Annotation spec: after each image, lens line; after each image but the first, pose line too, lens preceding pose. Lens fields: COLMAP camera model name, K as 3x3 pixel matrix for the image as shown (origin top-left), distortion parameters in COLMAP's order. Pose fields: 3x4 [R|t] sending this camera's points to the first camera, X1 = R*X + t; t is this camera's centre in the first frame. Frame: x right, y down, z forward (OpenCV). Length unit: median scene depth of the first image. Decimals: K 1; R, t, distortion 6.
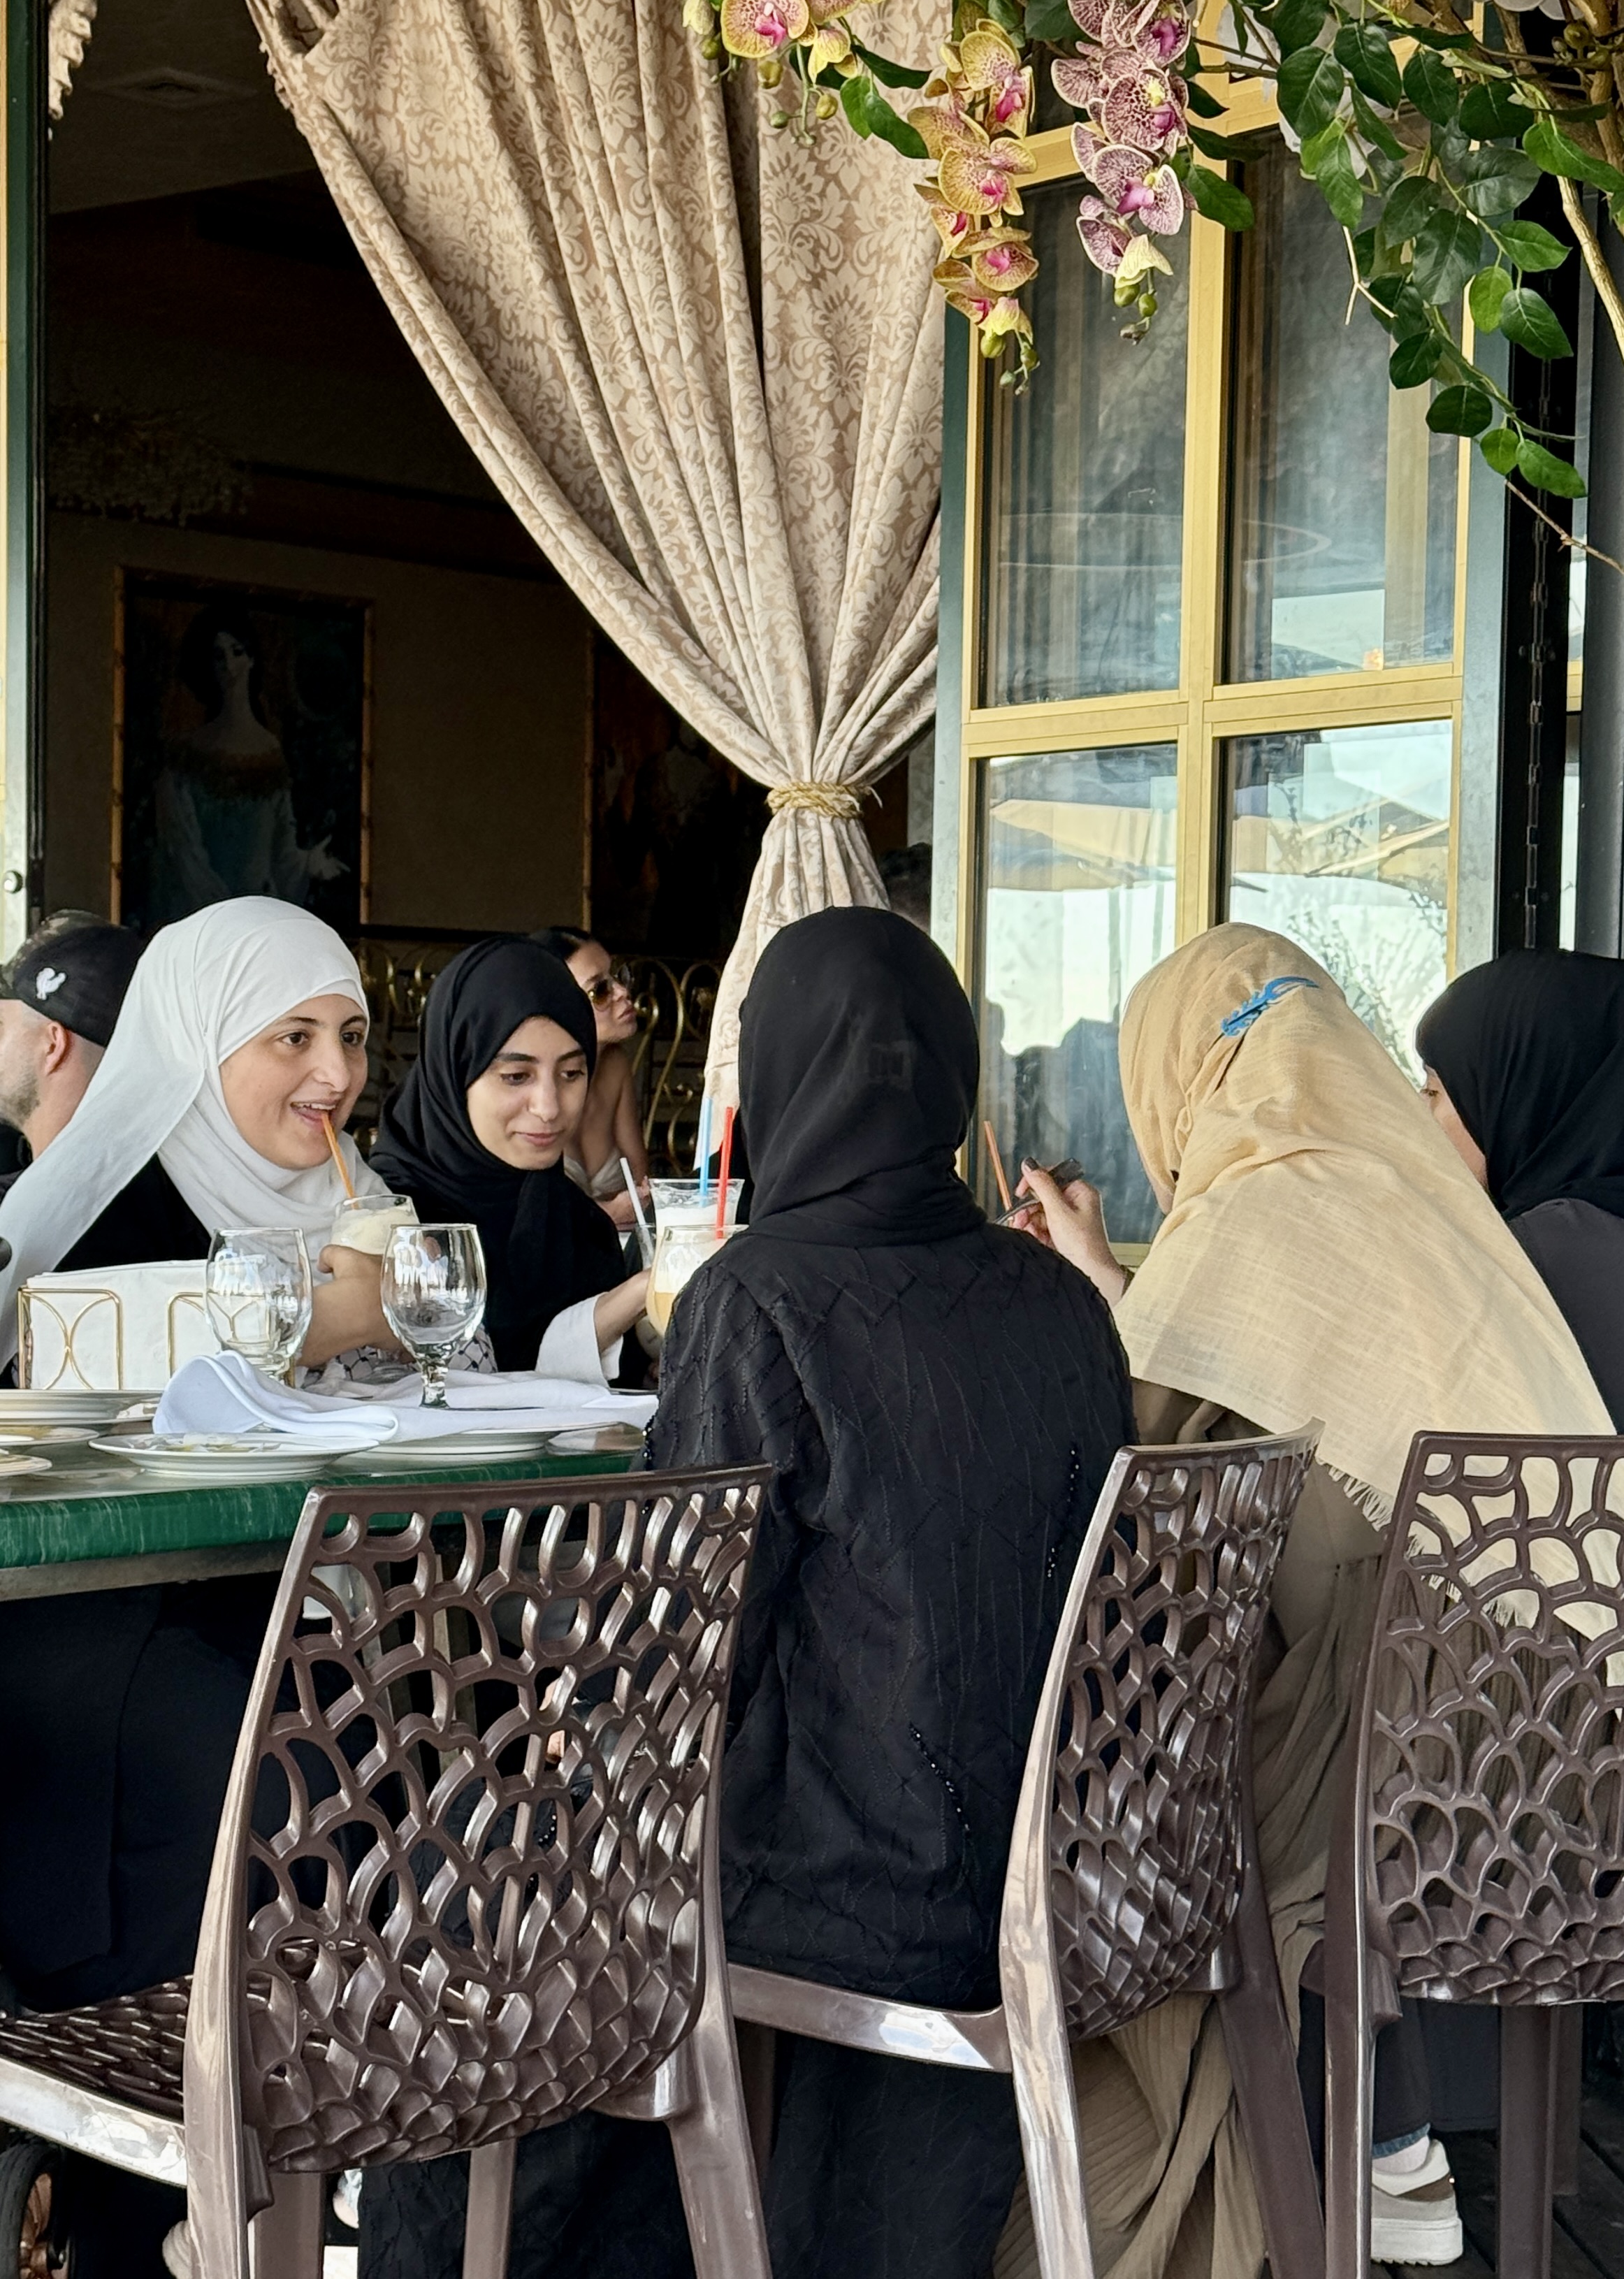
lens RADIAL K [[4252.3, 0, 812.3], [0, 4252.3, 1143.6], [0, 0, 1]] dist [0.047265, 0.000000]
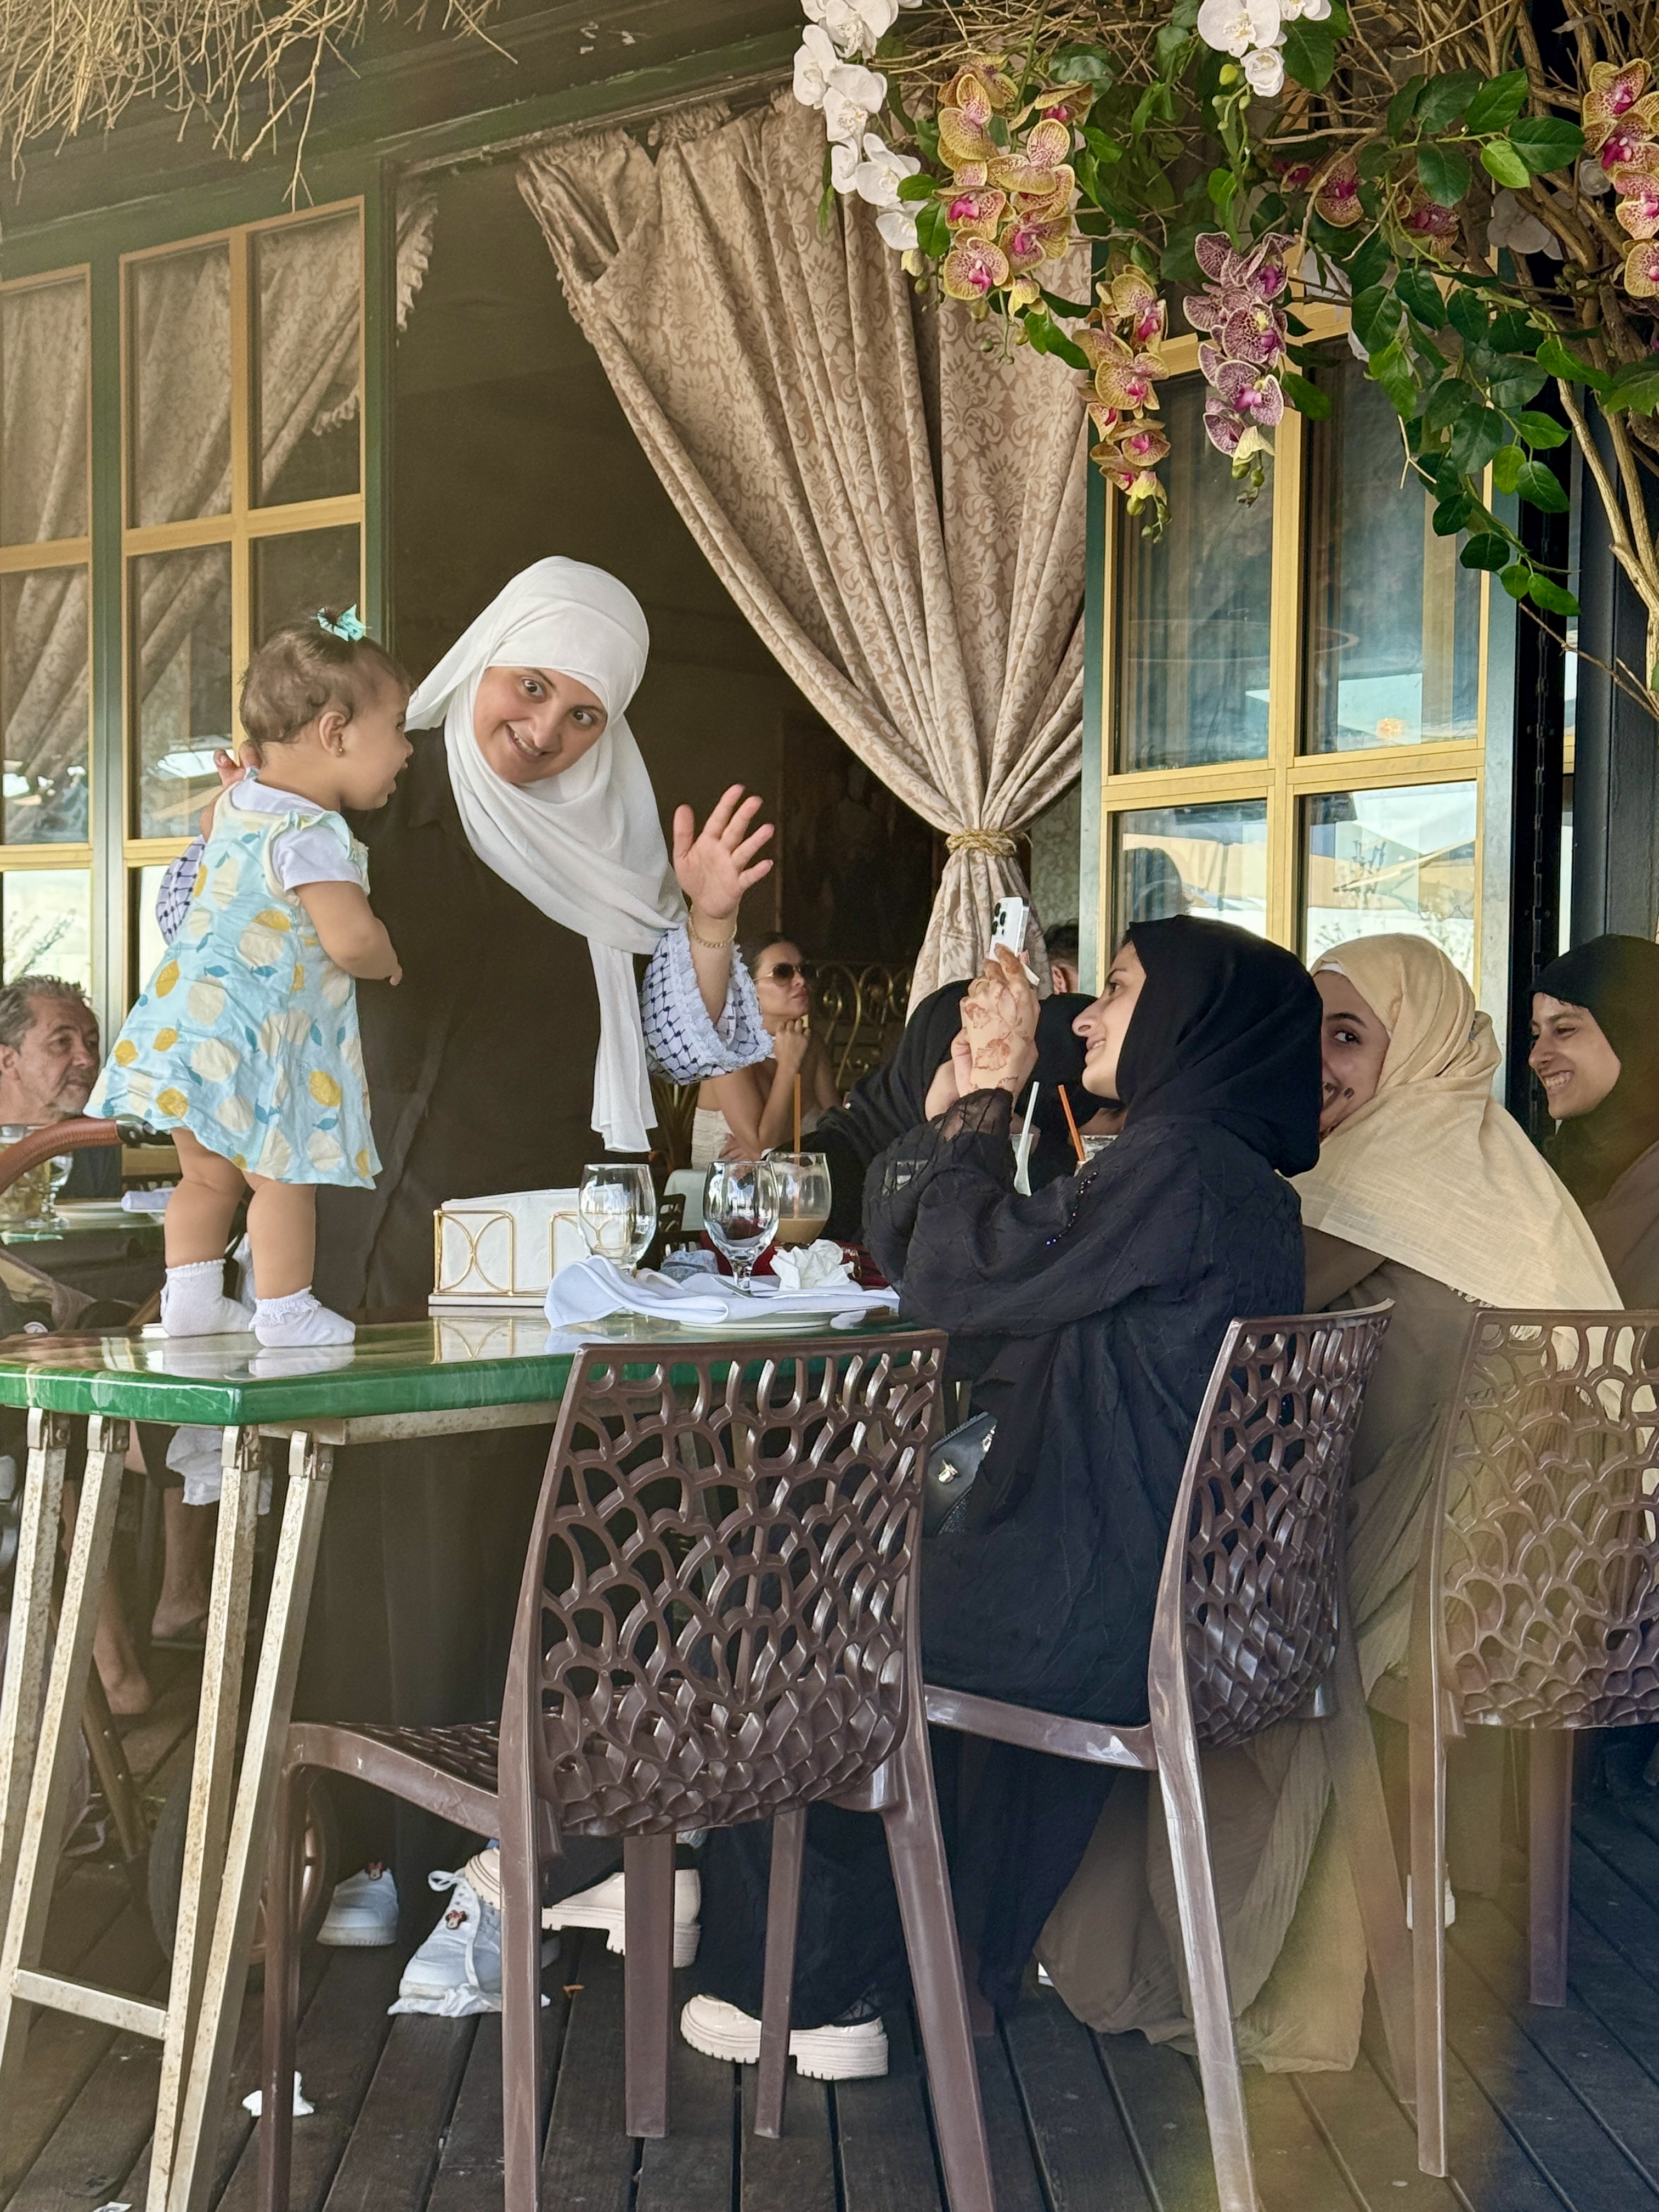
lens RADIAL K [[3473.6, 0, 828.9], [0, 3473.6, 1101.1], [0, 0, 1]] dist [0.070564, 0.000000]
pose [[0.999923, -0.006324, -0.010664, -0.040734], [0.006302, 0.999978, -0.002110, 0.001810], [0.010677, 0.002042, 0.999941, -0.092438]]
